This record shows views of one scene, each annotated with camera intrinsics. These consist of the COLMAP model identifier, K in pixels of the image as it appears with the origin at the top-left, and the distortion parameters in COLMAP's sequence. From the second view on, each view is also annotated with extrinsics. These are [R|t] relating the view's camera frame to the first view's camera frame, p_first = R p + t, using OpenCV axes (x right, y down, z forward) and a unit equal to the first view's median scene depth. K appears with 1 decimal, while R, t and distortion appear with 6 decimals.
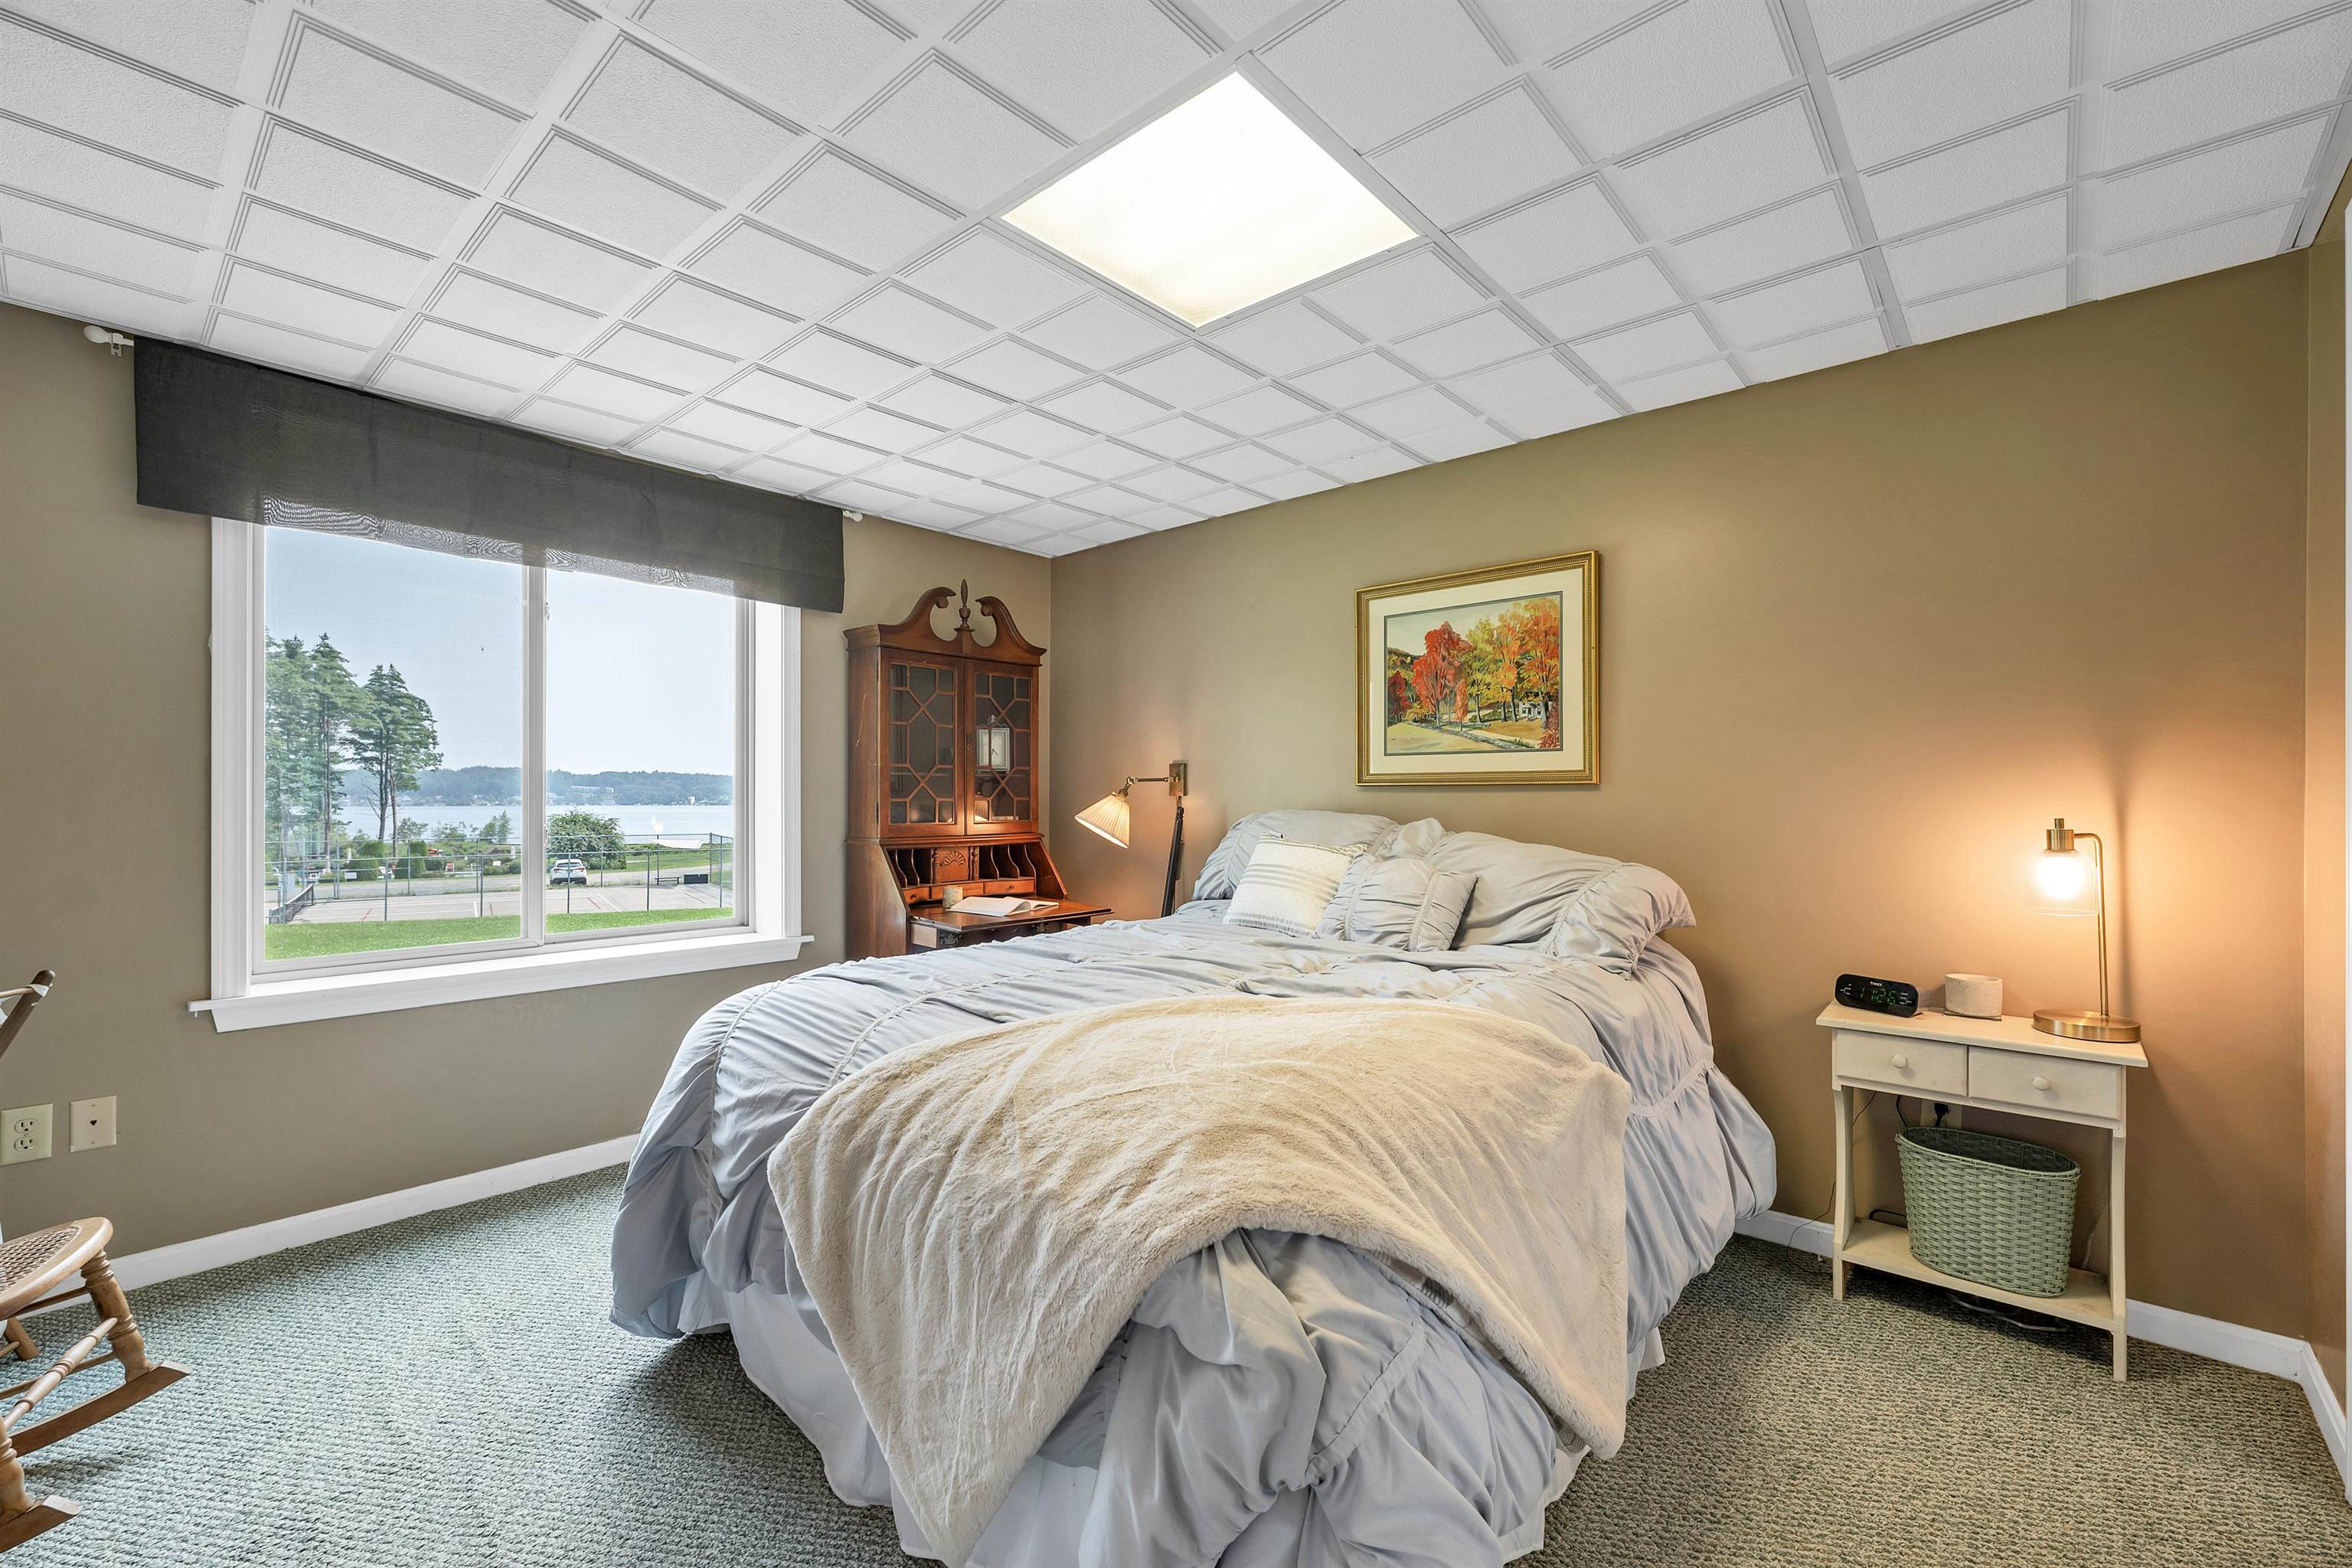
lens RADIAL K [[976.6, 0, 1176.8], [0, 976.6, 801.3], [0, 0, 1]] dist [0.003413, -0.000945]
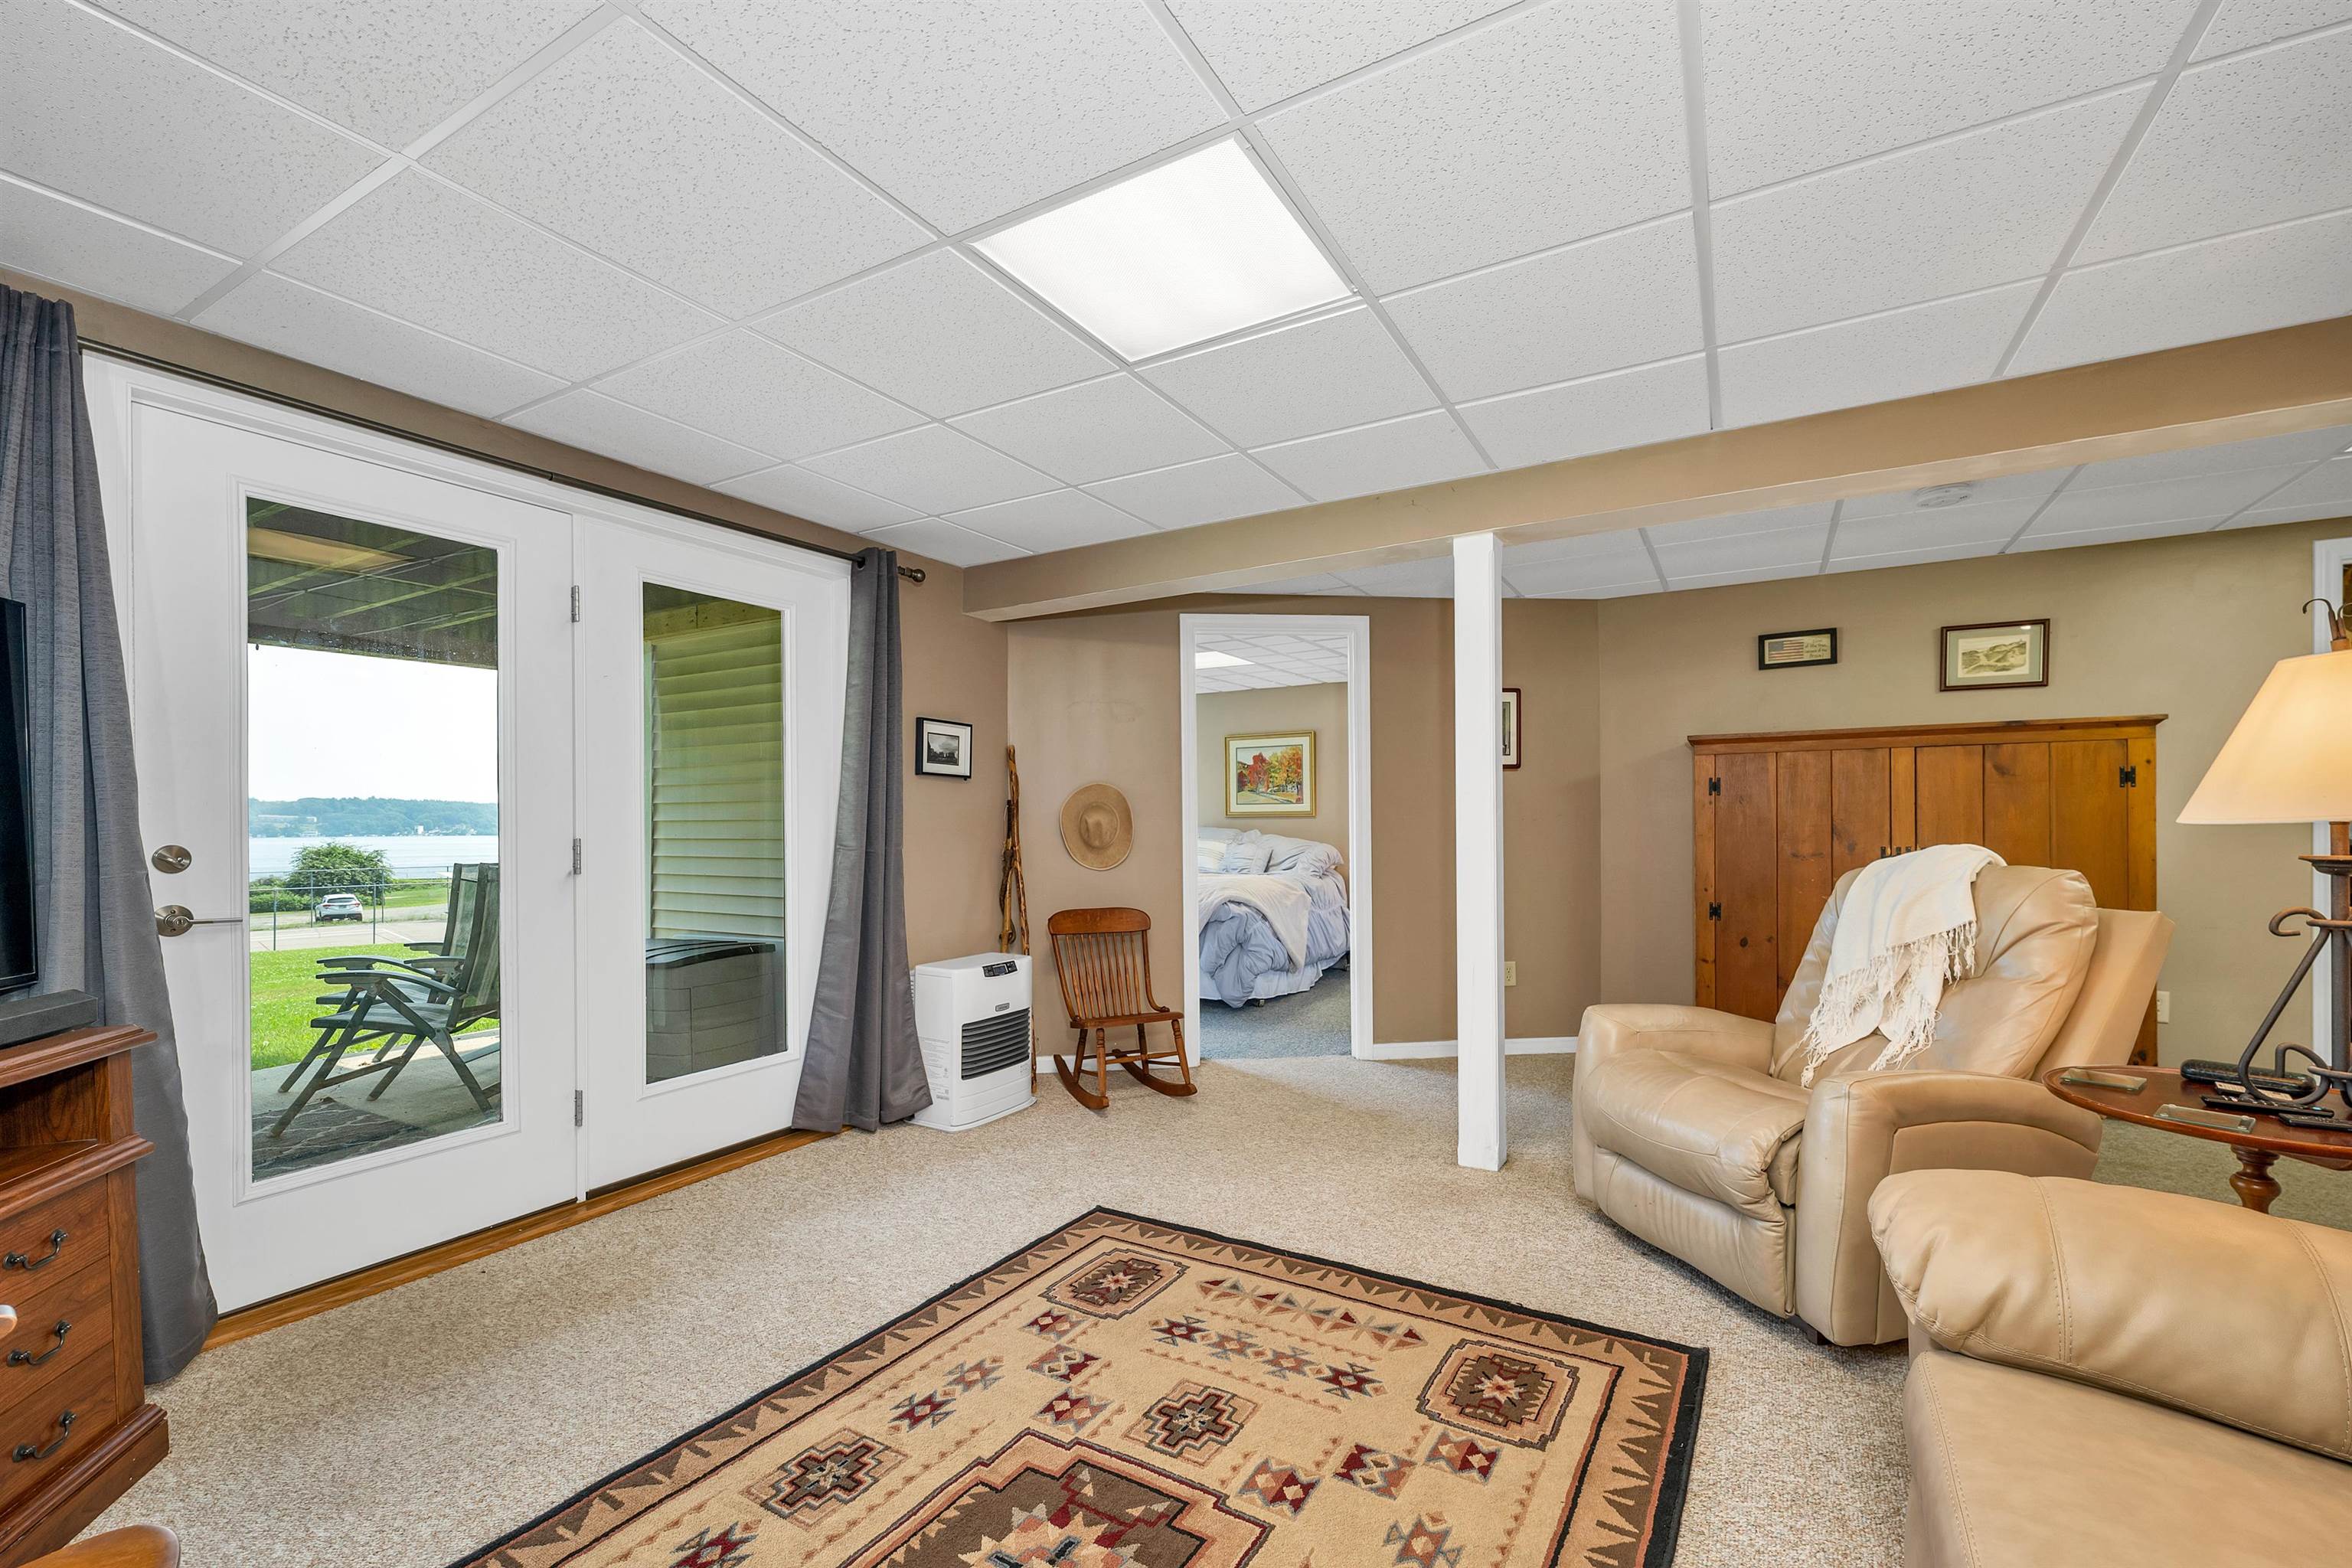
lens RADIAL K [[976.6, 0, 1189.7], [0, 976.6, 812.5], [0, 0, 1]] dist [0.003413, -0.000945]
pose [[0.978249, -0.009862, 0.207198, -0.421888], [0.012058, 0.999884, -0.009340, -0.005260], [-0.207081, 0.011635, 0.978255, -1.412750]]
